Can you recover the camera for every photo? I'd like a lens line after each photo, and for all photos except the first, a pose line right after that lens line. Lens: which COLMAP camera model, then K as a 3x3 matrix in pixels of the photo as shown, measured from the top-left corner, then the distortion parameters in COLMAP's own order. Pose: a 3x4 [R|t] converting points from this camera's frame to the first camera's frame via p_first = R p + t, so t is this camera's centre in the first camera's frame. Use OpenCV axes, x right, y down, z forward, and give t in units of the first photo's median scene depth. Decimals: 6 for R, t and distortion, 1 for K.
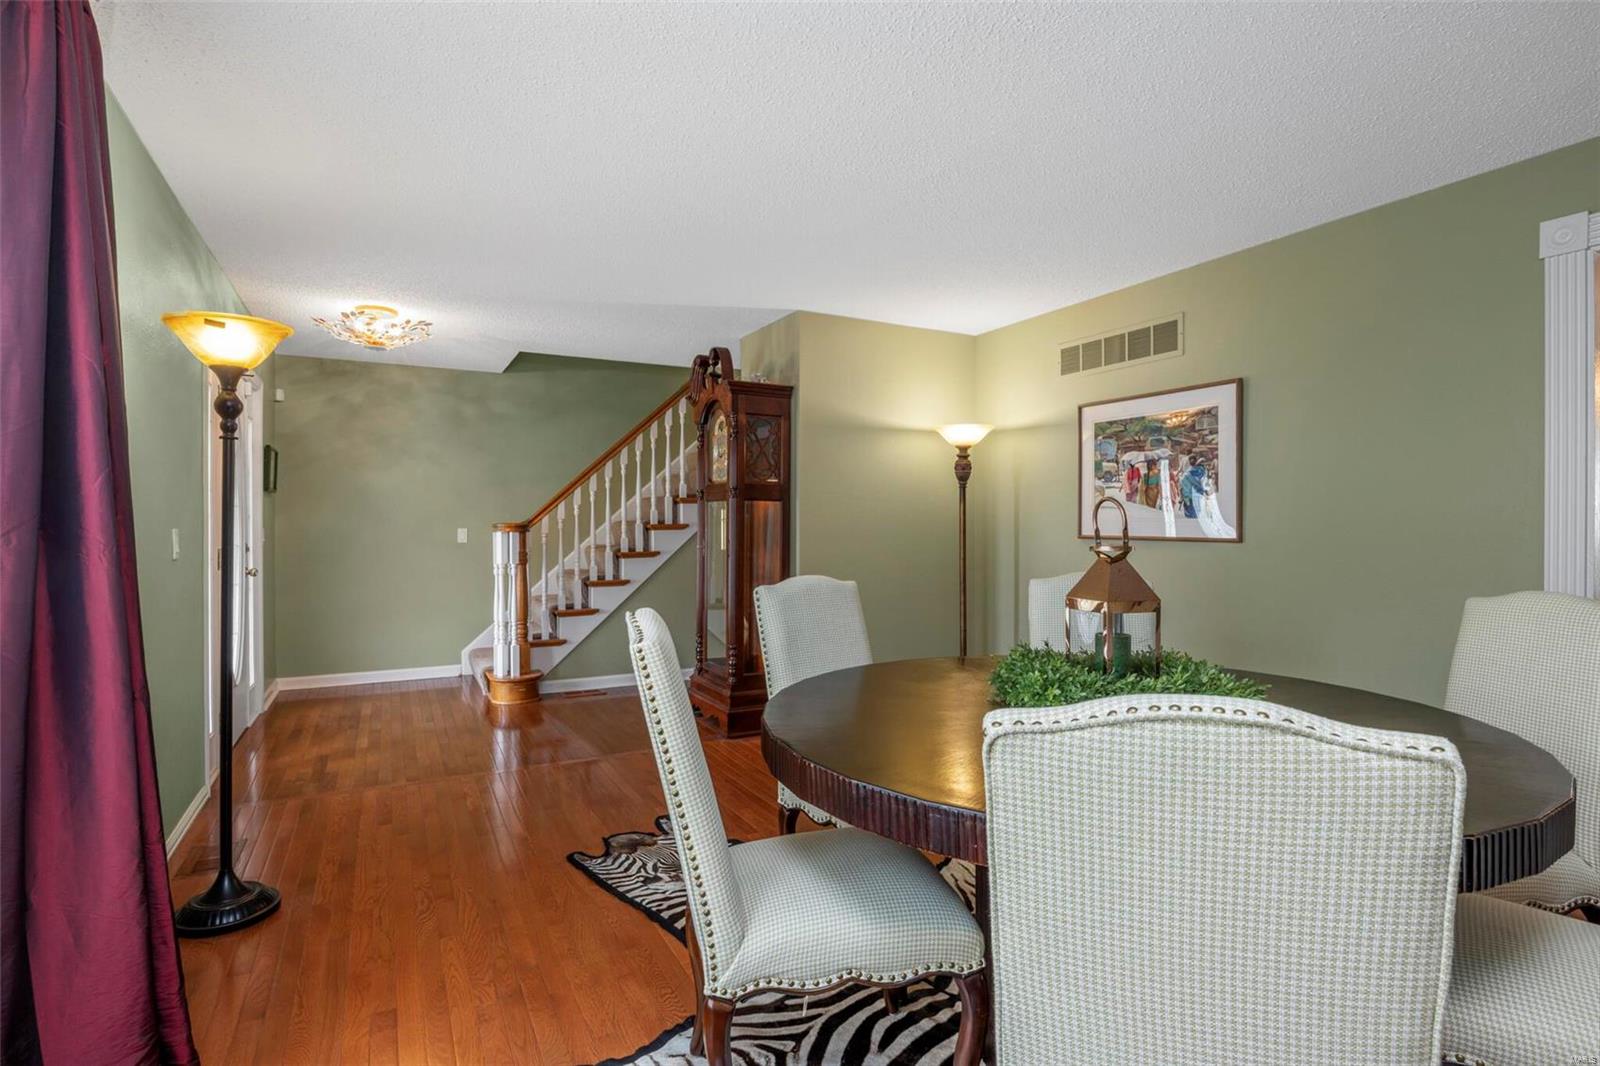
lens RADIAL K [[809.1, 0, 808.2], [0, 809.1, 523.6], [0, 0, 1]] dist [0.001100, 0.000047]
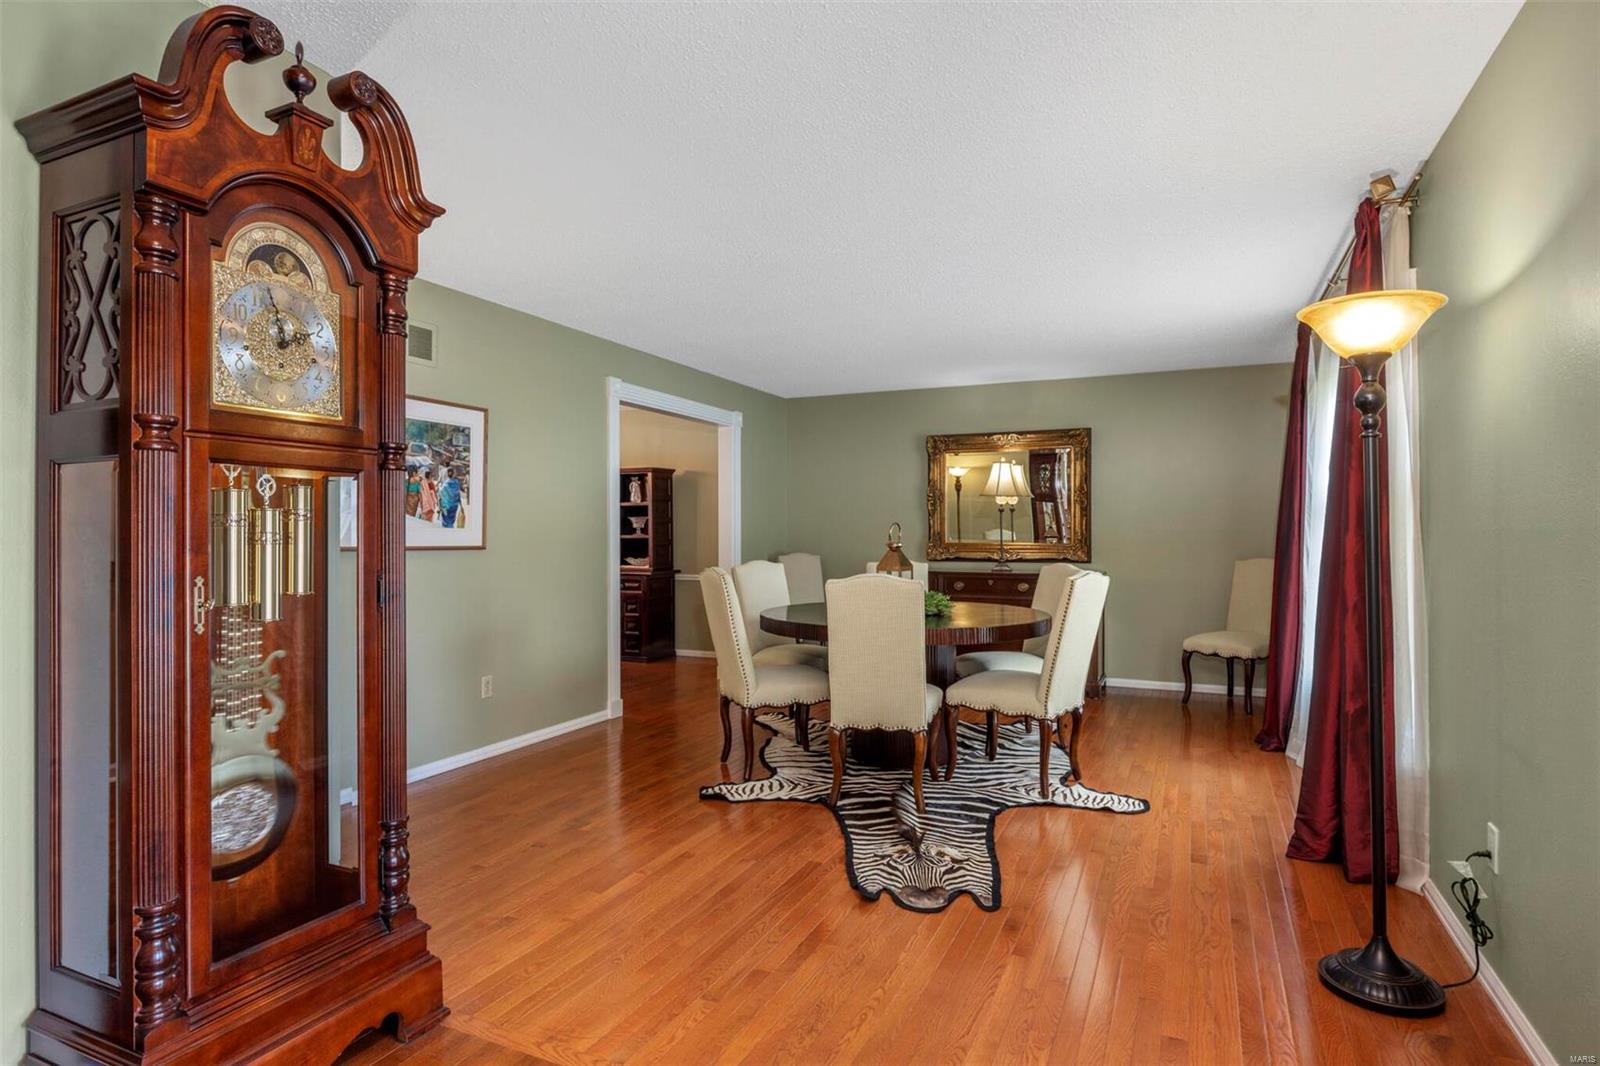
lens RADIAL K [[865.7, 0, 802.8], [0, 865.7, 533.3], [0, 0, 1]] dist [0.000780, 0.000146]
pose [[-0.610128, 0.002595, 0.792298, -0.732437], [0.003291, 0.999994, -0.000741, 0.002931], [-0.792296, 0.002155, -0.610134, 1.392246]]
